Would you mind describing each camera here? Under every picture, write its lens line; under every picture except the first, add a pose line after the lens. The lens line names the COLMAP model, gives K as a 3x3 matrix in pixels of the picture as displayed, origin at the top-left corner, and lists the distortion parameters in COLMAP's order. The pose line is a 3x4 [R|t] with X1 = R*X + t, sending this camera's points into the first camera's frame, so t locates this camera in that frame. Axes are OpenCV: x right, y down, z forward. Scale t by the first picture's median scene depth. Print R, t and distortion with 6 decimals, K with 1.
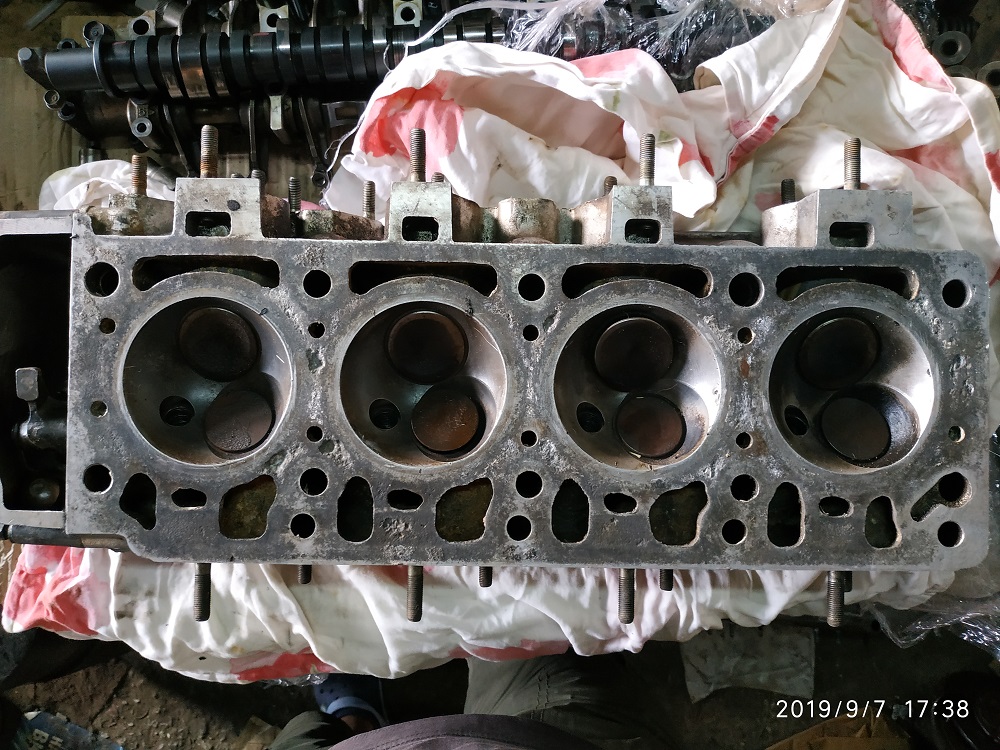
lens RADIAL K [[733.7, 0, 500.0], [0, 733.7, 375.0], [0, 0, 1]] dist [-0.004100, -0.094322]
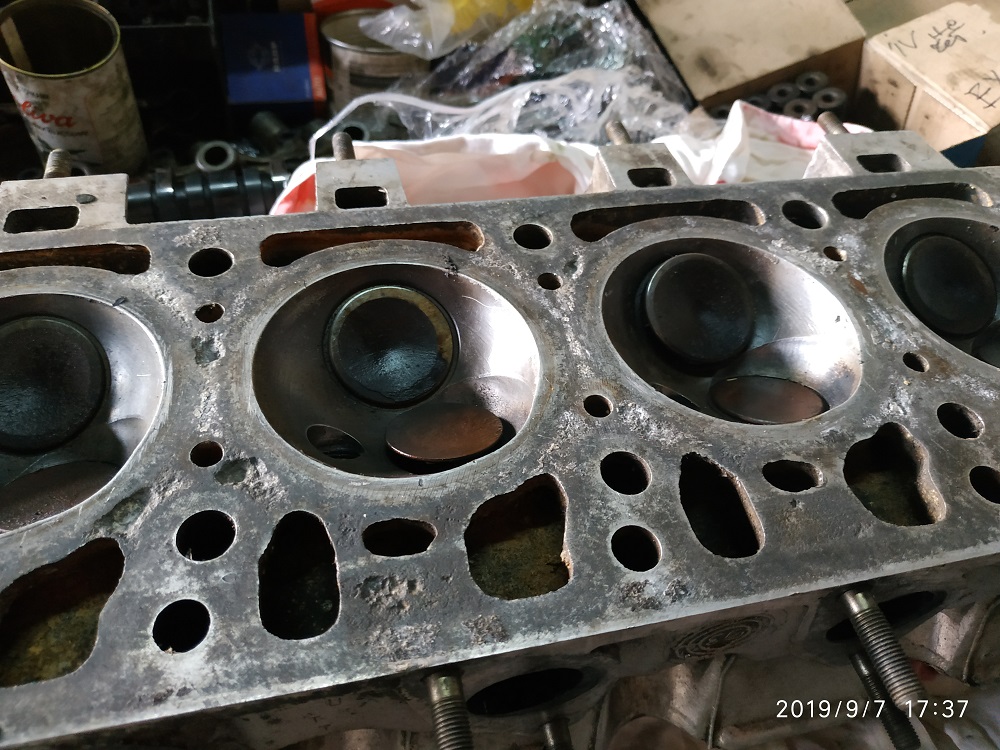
lens RADIAL K [[733.7, 0, 500.0], [0, 733.7, 375.0], [0, 0, 1]] dist [-0.004100, -0.094322]
pose [[0.969499, -0.147386, 0.195827, -0.143707], [0.236136, 0.775728, -0.585224, 0.386681], [-0.065654, 0.613616, 0.786871, 0.541031]]
